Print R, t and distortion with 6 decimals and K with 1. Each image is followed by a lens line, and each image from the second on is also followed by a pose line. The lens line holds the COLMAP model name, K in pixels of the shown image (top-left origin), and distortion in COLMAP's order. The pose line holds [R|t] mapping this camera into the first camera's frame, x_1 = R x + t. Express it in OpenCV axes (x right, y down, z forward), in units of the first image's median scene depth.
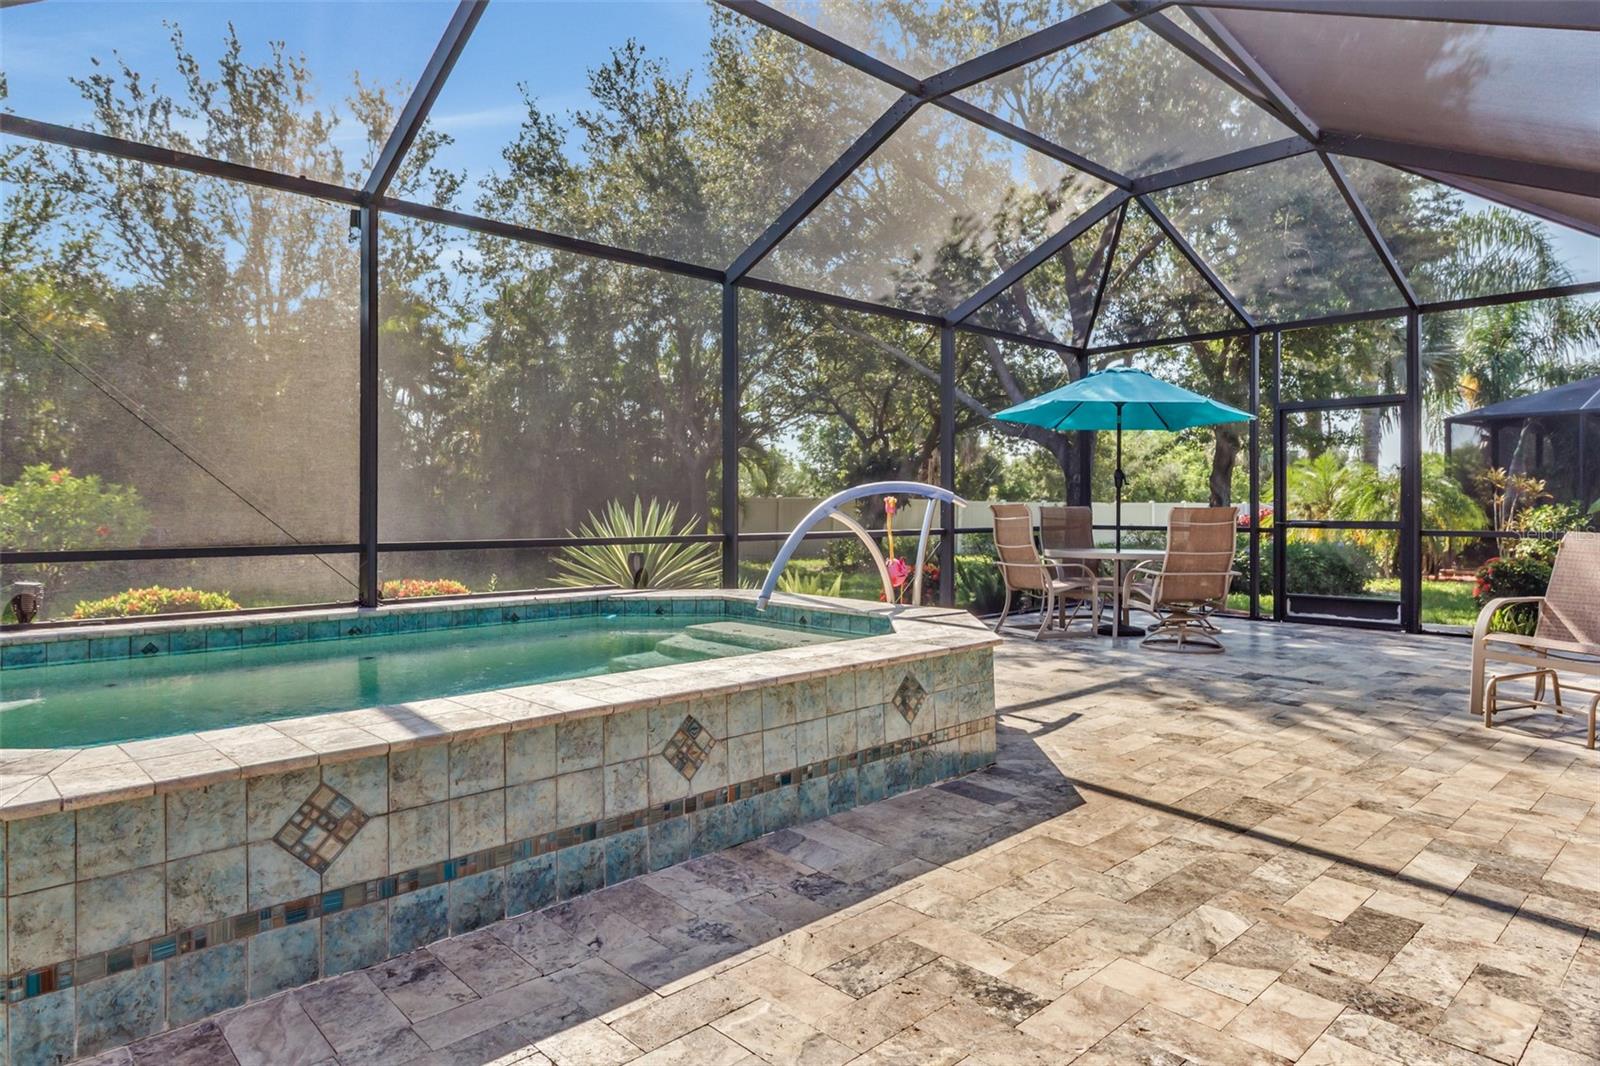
lens RADIAL K [[948.1, 0, 827.5], [0, 948.1, 500.4], [0, 0, 1]] dist [0.002104, -0.001843]
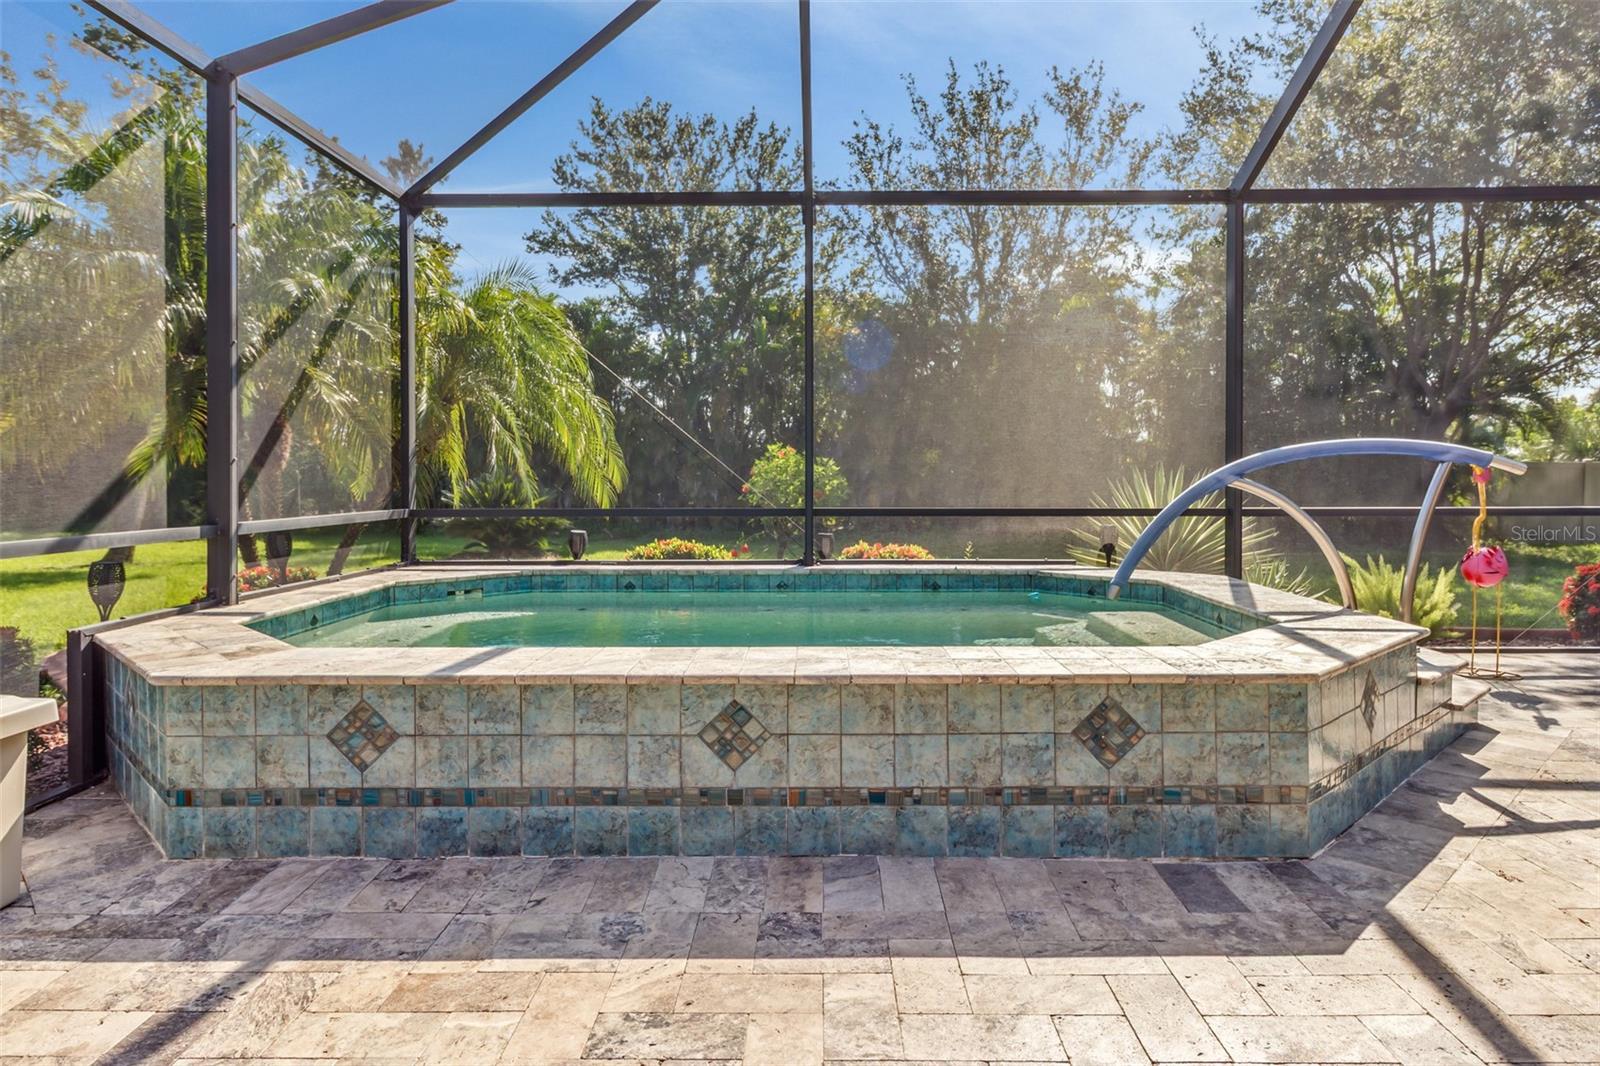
lens RADIAL K [[948.1, 0, 839.1], [0, 948.1, 491.0], [0, 0, 1]] dist [0.002104, -0.001843]
pose [[0.710071, 0.009326, -0.704068, 0.586993], [0.007338, 0.999760, 0.020644, 0.004113], [0.704091, -0.019825, 0.709833, 0.428247]]
